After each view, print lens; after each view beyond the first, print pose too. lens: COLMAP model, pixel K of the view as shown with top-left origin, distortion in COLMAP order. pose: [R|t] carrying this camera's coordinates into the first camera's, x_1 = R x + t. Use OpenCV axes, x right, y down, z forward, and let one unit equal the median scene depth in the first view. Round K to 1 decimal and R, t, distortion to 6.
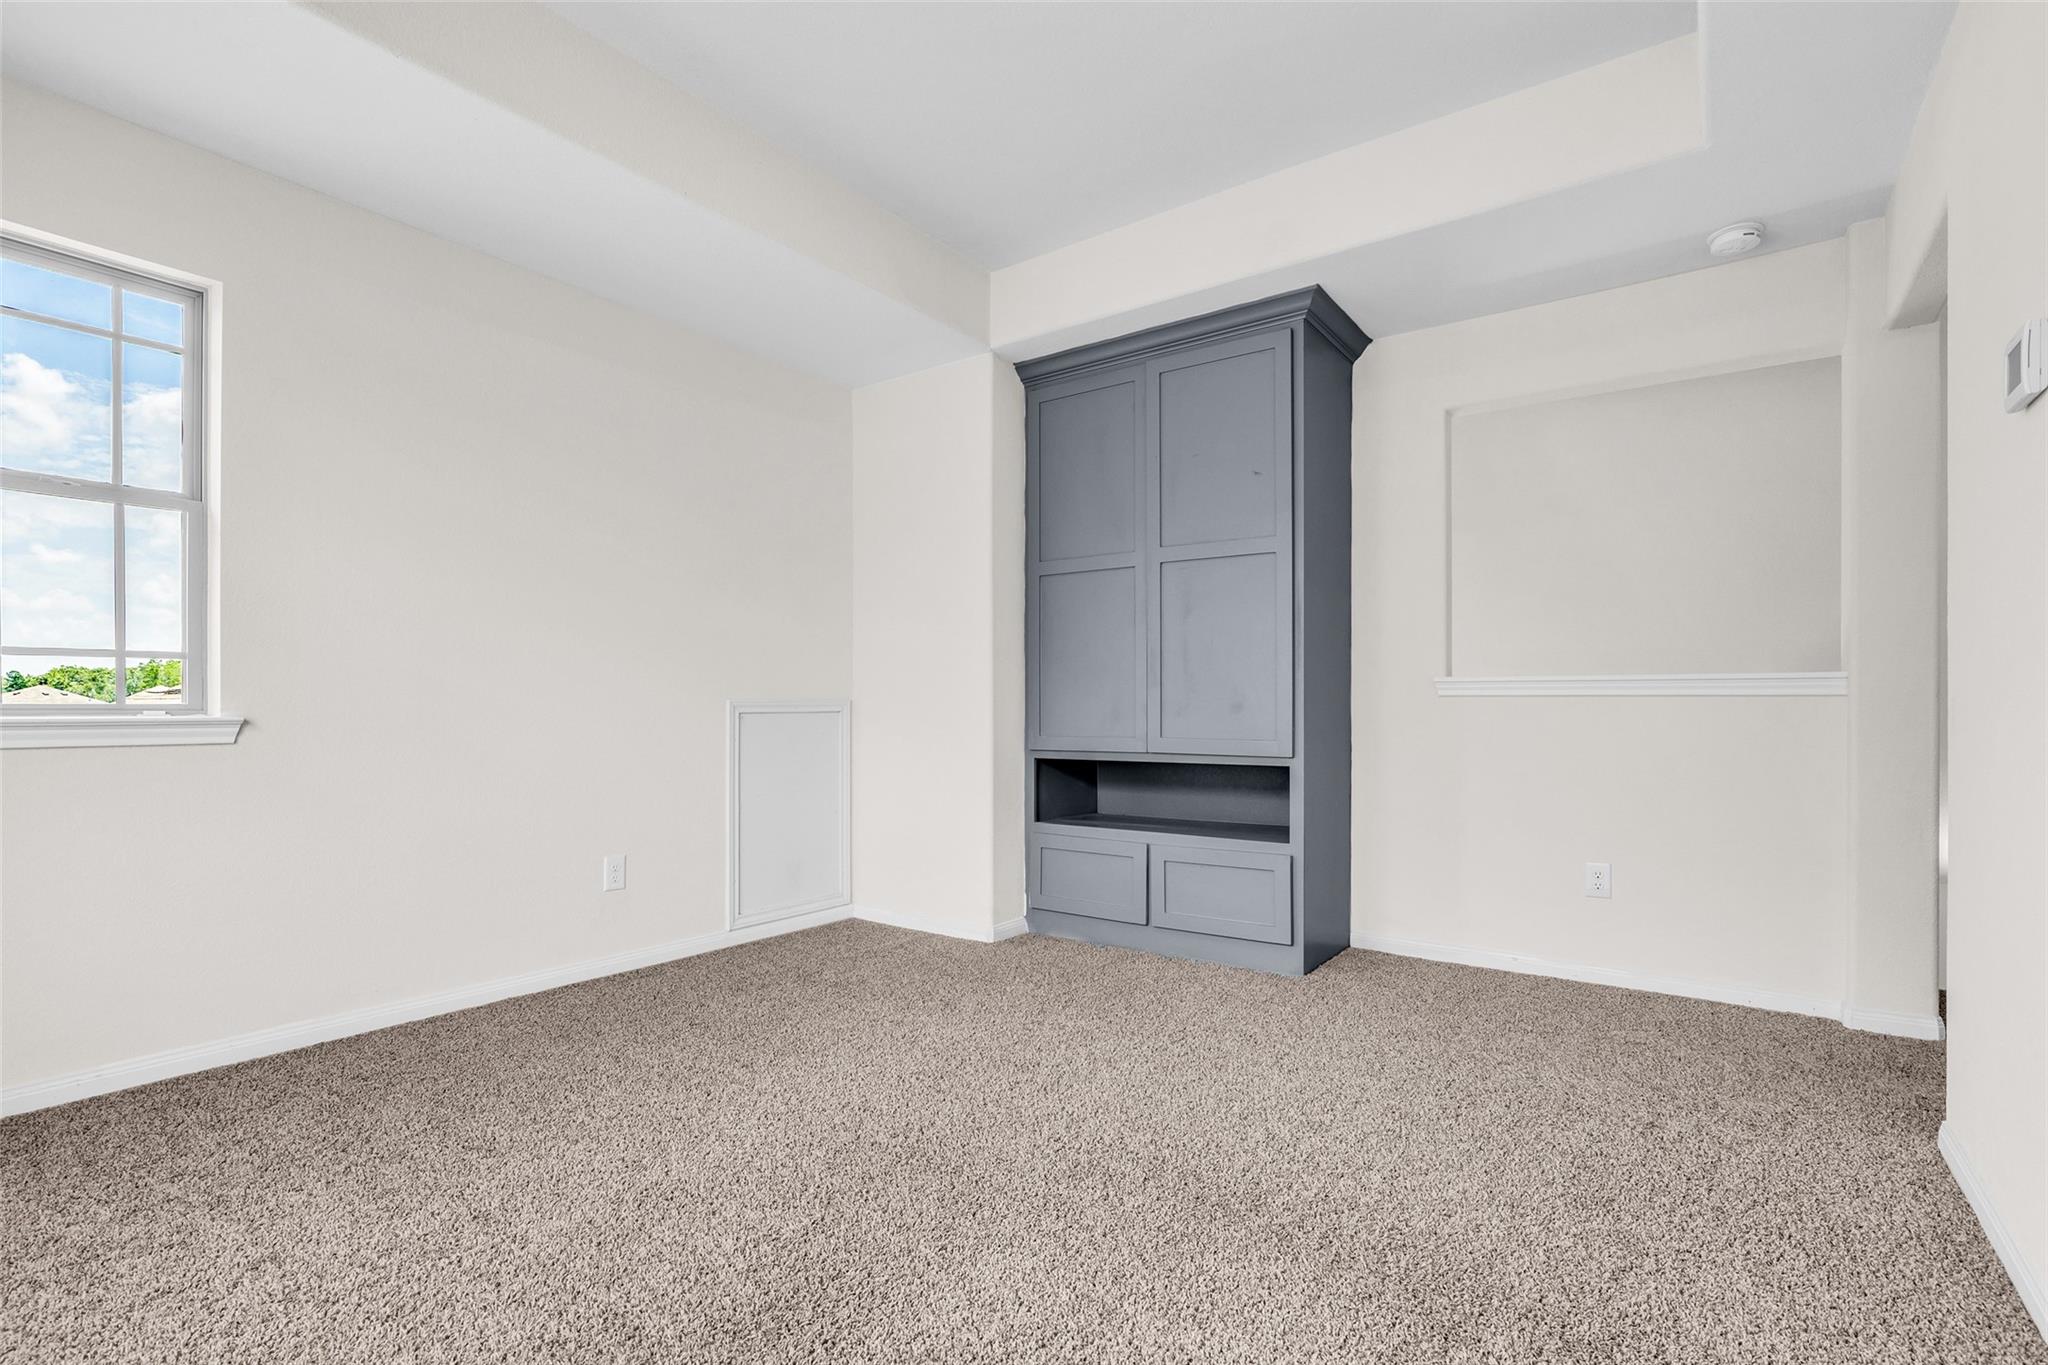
lens RADIAL K [[958.1, 0, 1015.6], [0, 958.1, 695.8], [0, 0, 1]] dist [0.000184, 0.000220]
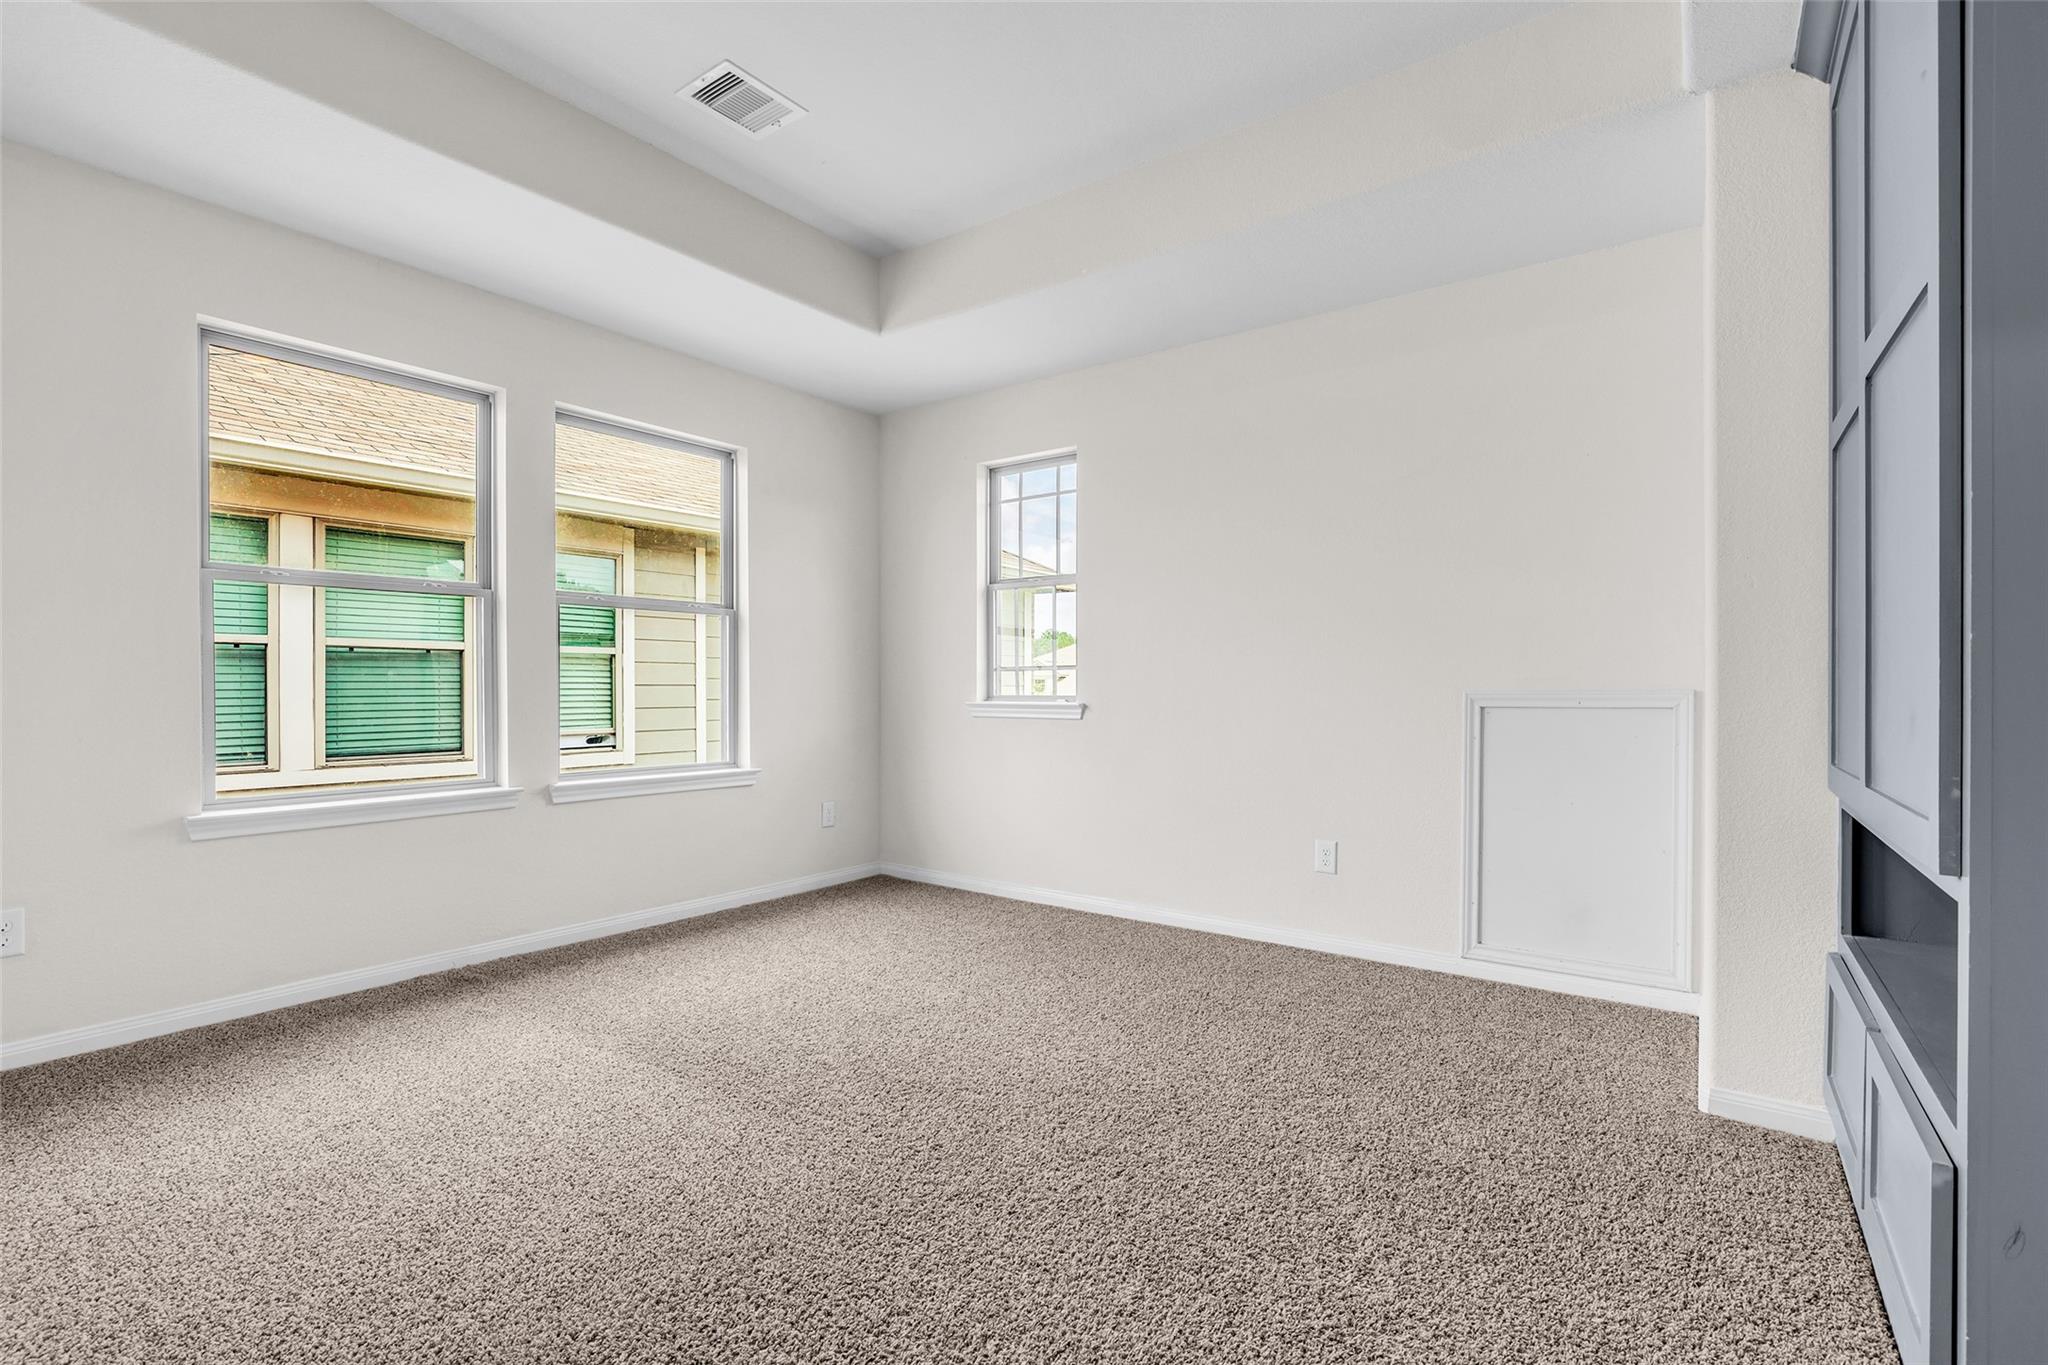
lens RADIAL K [[958.1, 0, 1015.6], [0, 958.1, 695.8], [0, 0, 1]] dist [0.000184, 0.000220]
pose [[0.011078, 0.003458, -0.999933, 0.843564], [0.001335, 0.999993, 0.003473, 0.003141], [0.999938, -0.001374, 0.011073, 0.858155]]
